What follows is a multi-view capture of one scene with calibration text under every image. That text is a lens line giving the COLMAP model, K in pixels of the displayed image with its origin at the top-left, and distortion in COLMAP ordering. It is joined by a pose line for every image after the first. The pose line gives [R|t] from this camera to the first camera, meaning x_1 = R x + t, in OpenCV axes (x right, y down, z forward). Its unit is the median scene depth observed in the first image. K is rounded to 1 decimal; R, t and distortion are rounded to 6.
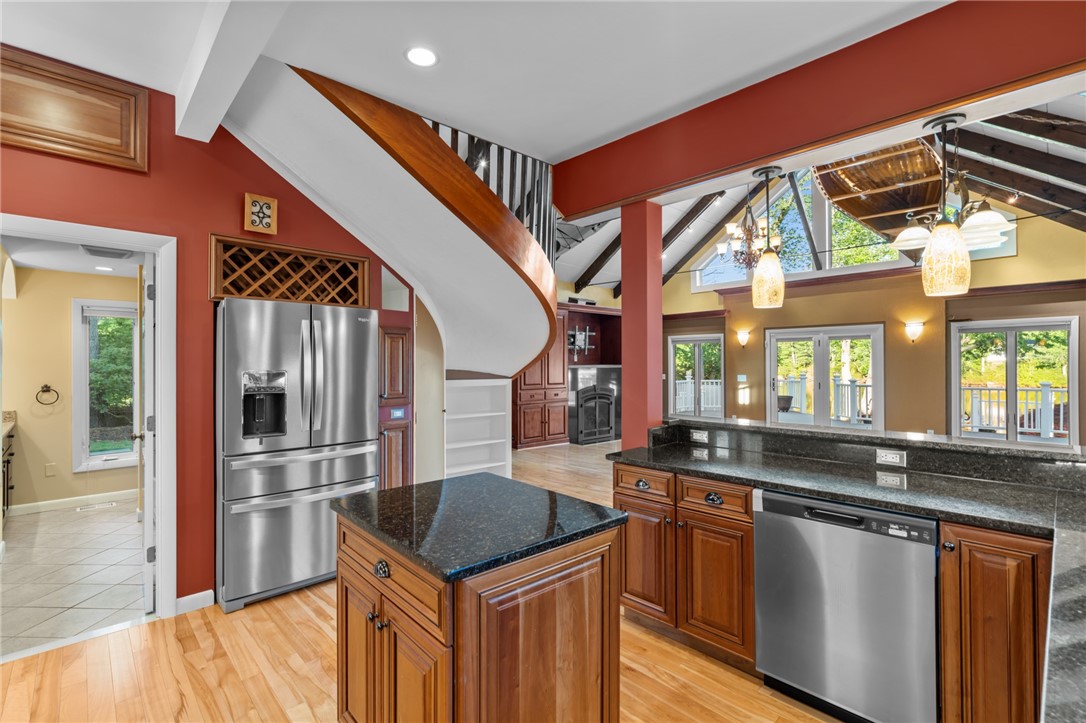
lens RADIAL K [[496.6, 0, 539.3], [0, 496.6, 363.0], [0, 0, 1]] dist [-0.000110, 0.000862]
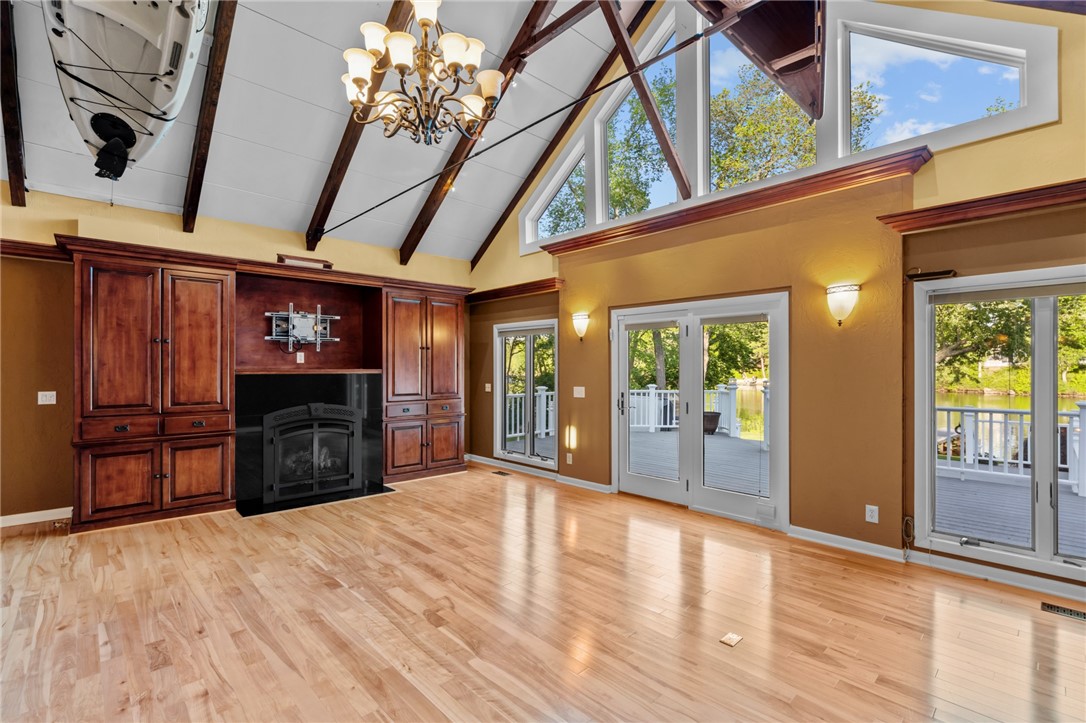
lens RADIAL K [[493.8, 0, 540.2], [0, 493.8, 367.9], [0, 0, 1]] dist [-0.003046, 0.000446]
pose [[0.999994, 0.003435, 0.000221, 0.375481], [-0.003435, 0.999992, 0.001898, 0.000209], [-0.000214, -0.001898, 0.999998, 0.421156]]
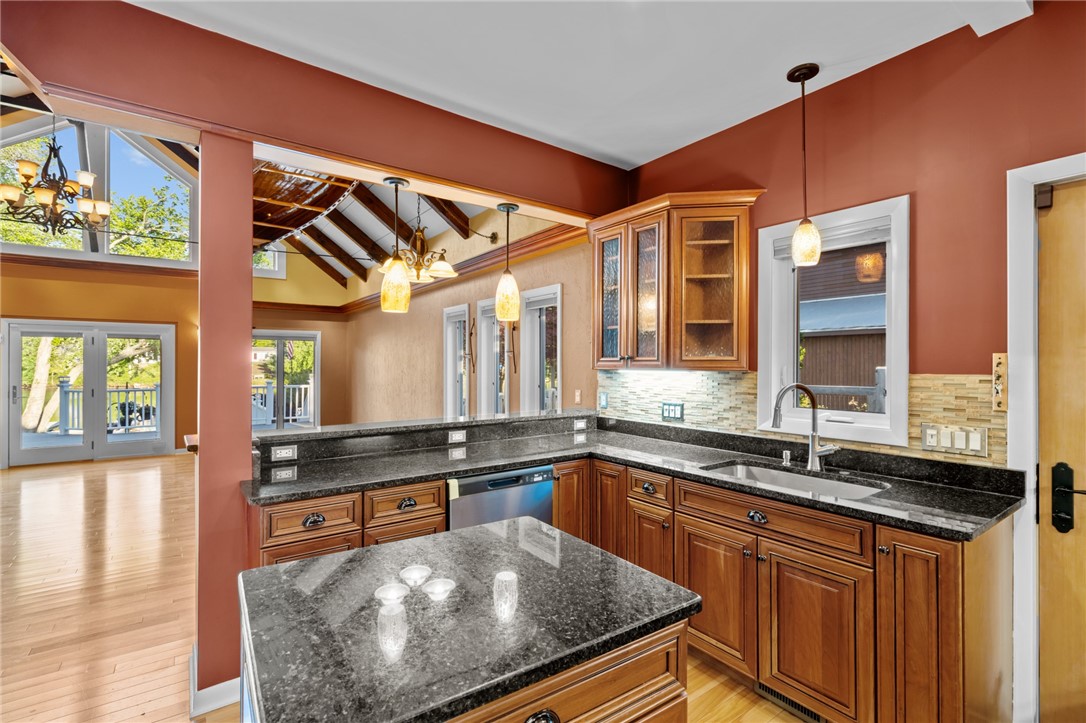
lens RADIAL K [[495.4, 0, 542.8], [0, 495.4, 362.8], [0, 0, 1]] dist [-0.001447, 0.000335]
pose [[0.131381, 0.007544, 0.991303, -0.139840], [-0.002379, 0.999971, -0.007294, 0.000333], [-0.991329, -0.001400, 0.131395, 0.145013]]
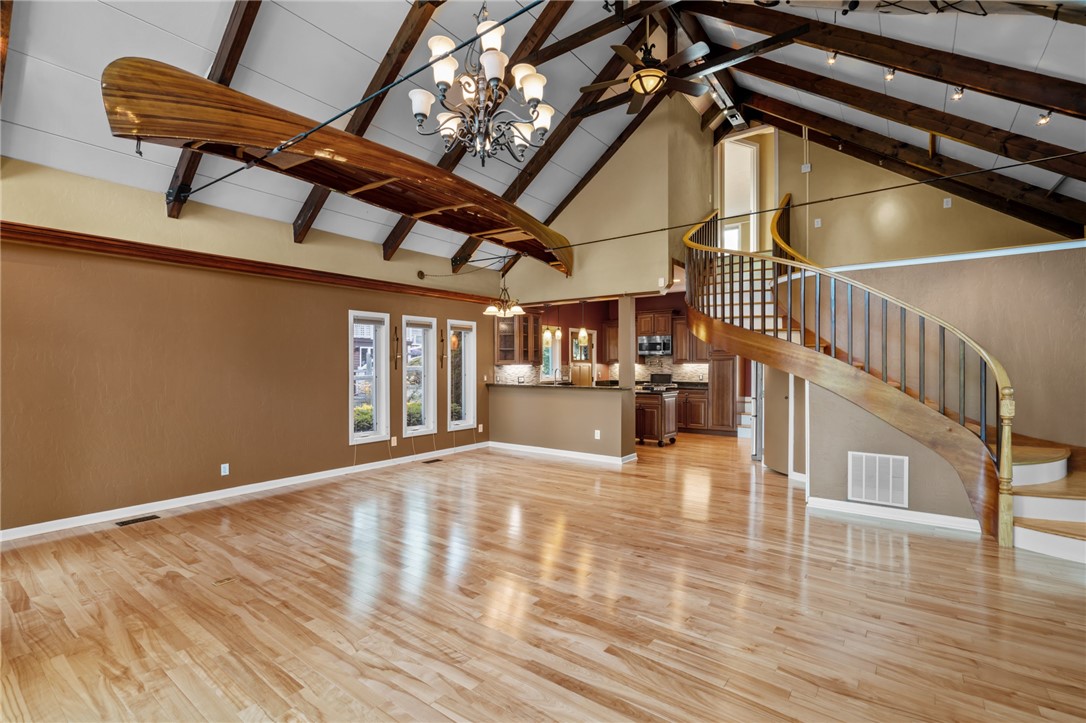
lens RADIAL K [[495.4, 0, 542.8], [0, 495.4, 362.8], [0, 0, 1]] dist [-0.001447, 0.000335]
pose [[-0.986200, 0.003367, -0.165524, 0.322372], [0.004185, 0.999981, -0.004590, 0.002618], [0.165505, -0.005219, -0.986195, 1.056998]]
